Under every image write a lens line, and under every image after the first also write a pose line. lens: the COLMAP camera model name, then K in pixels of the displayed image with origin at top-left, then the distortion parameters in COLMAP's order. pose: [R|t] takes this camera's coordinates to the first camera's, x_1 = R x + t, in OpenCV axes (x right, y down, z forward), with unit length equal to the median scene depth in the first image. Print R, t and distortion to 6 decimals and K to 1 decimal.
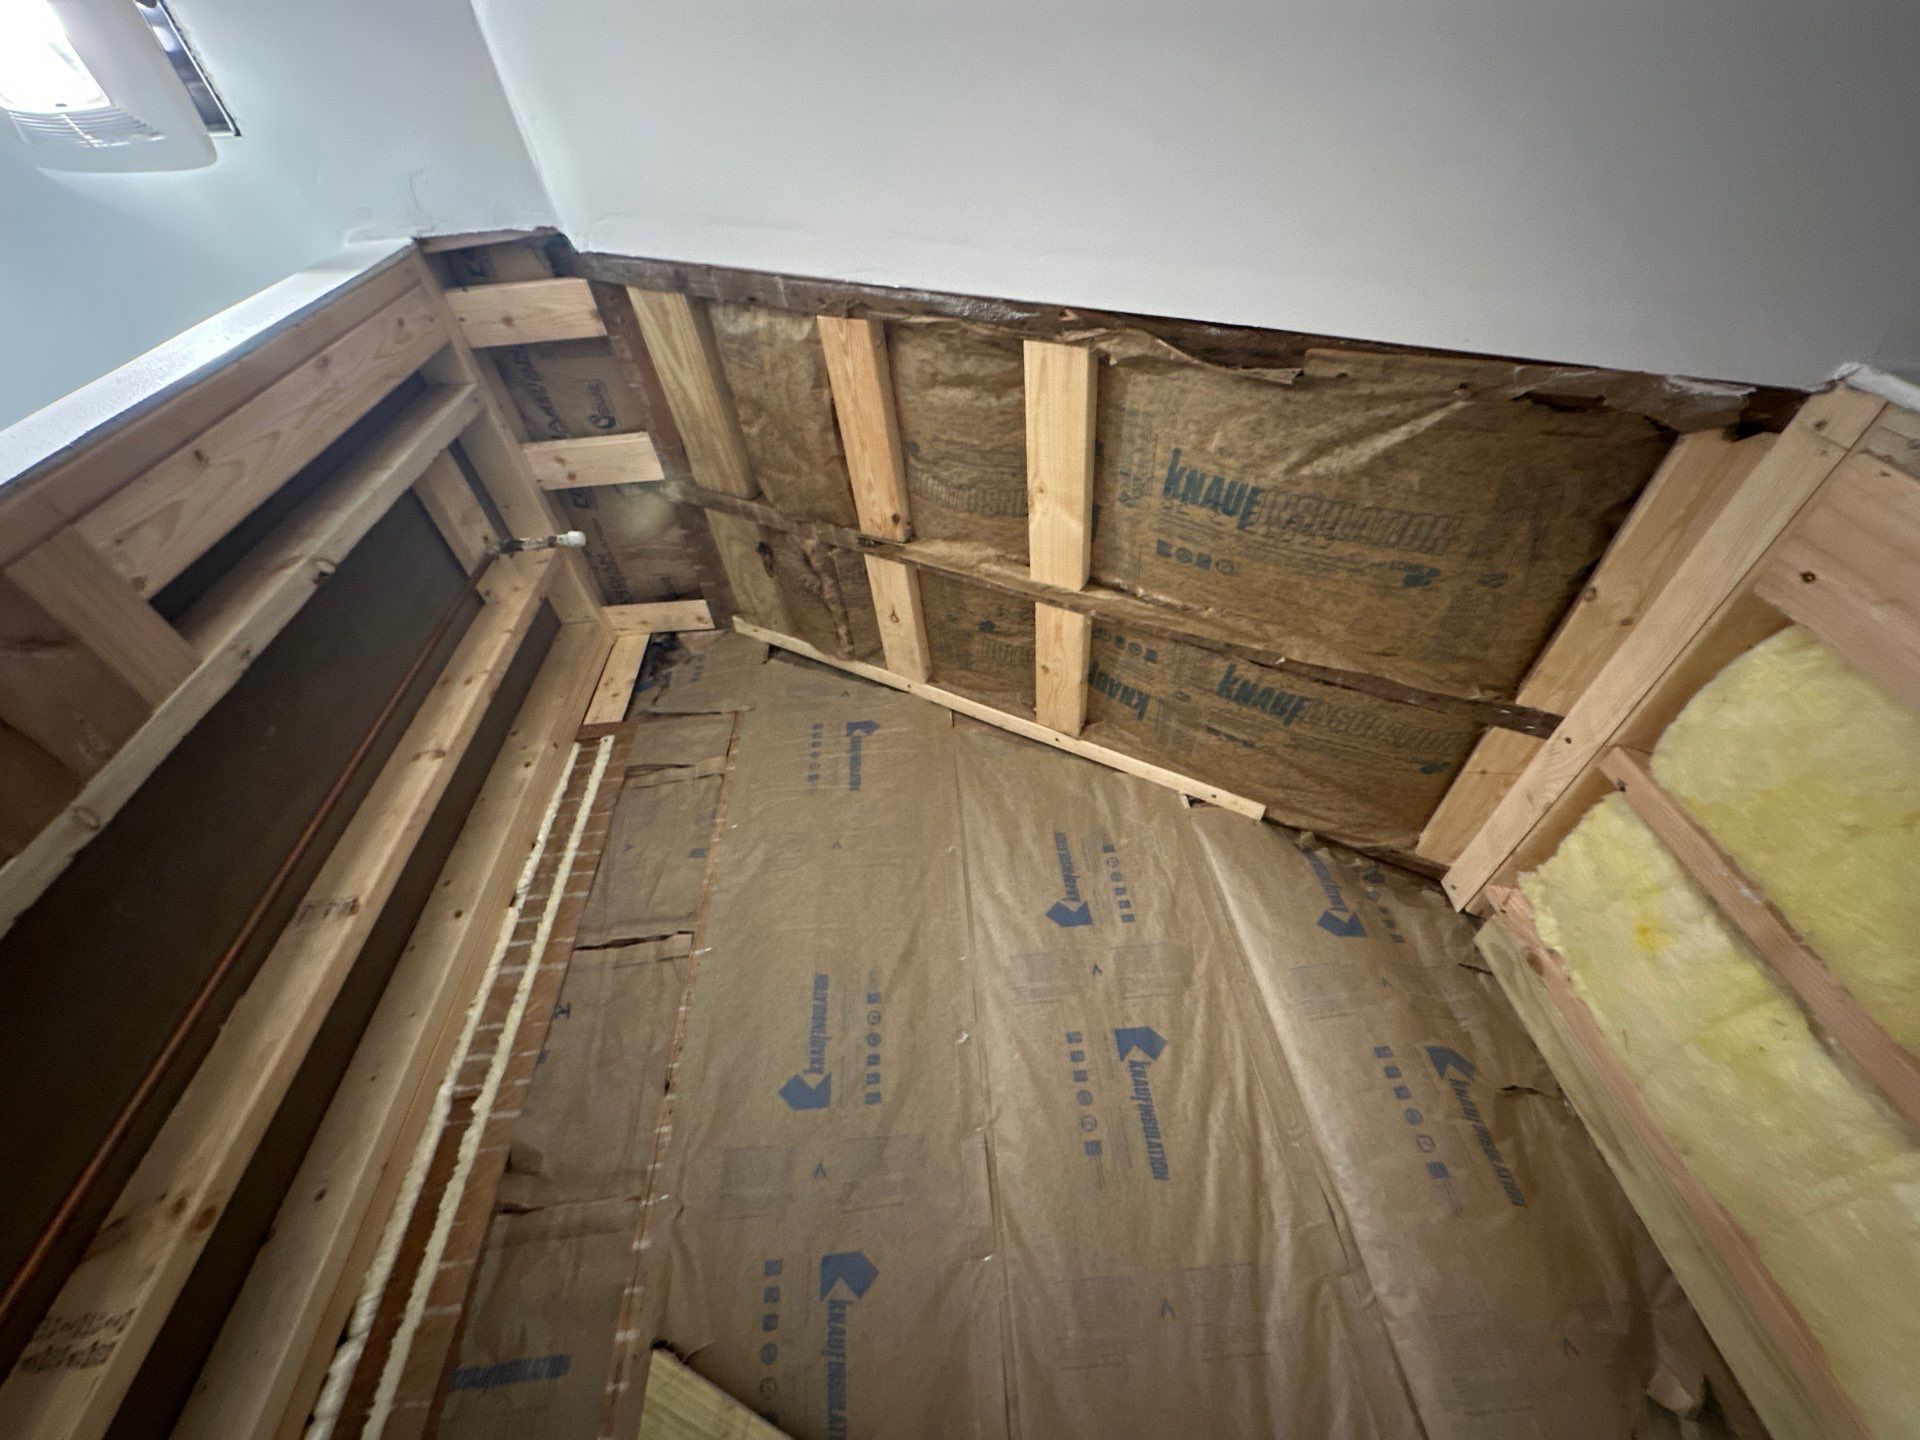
lens RADIAL K [[757.4, 0, 960.0], [0, 757.4, 720.0], [0, 0, 1]] dist [-0.001336, 0.000066]
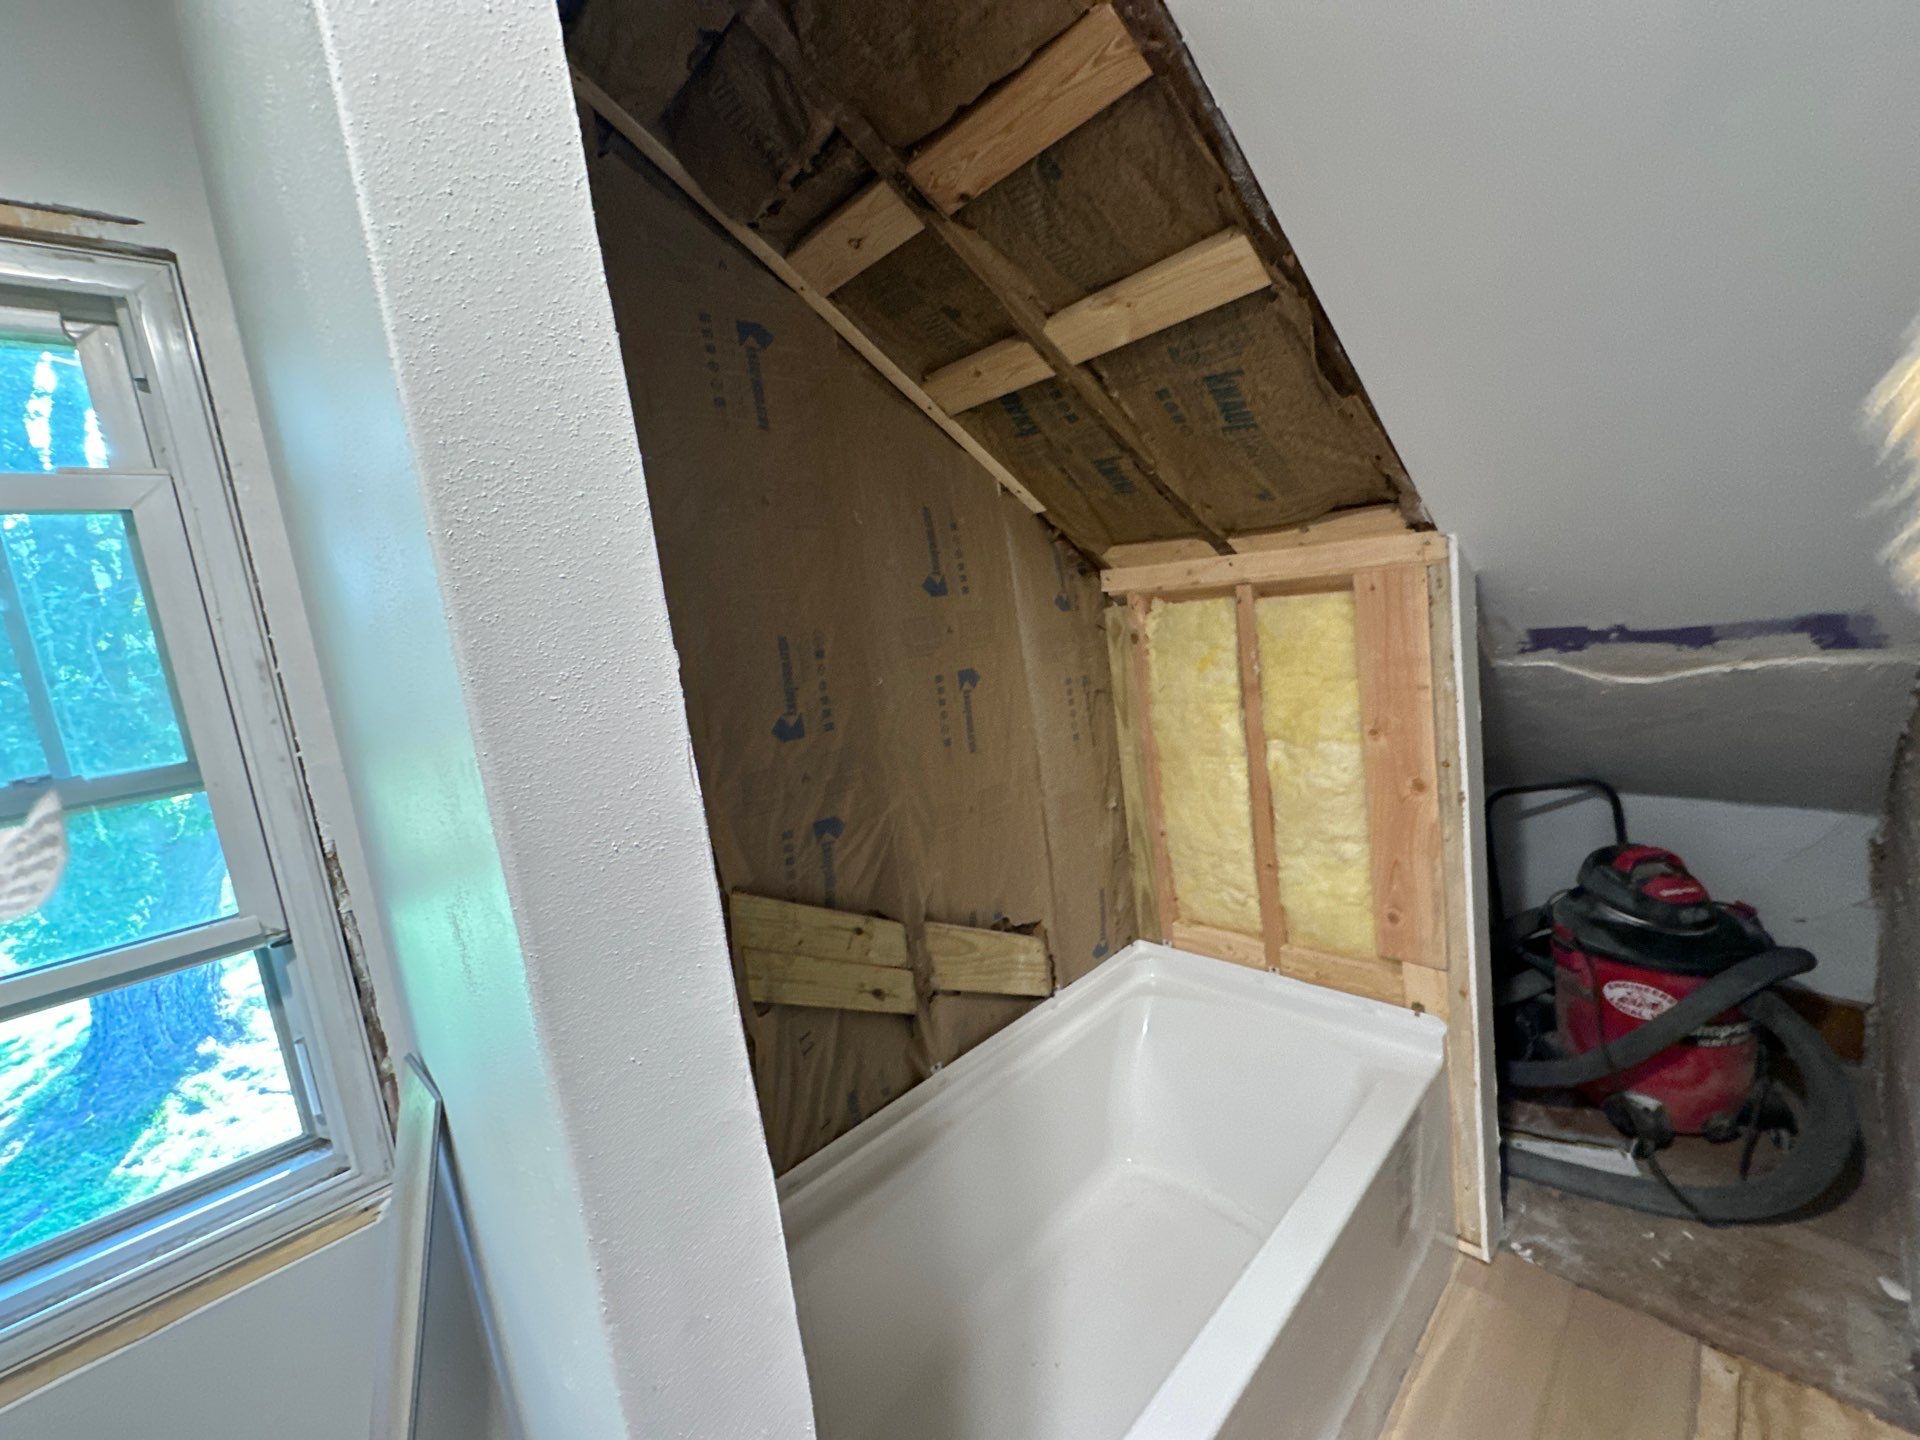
lens RADIAL K [[757.4, 0, 960.0], [0, 757.4, 720.0], [0, 0, 1]] dist [-0.001336, 0.000066]
pose [[0.692148, -0.113875, 0.712716, -0.870126], [-0.449743, 0.704280, 0.549291, -0.358946], [-0.564502, -0.700729, 0.436252, 0.238647]]
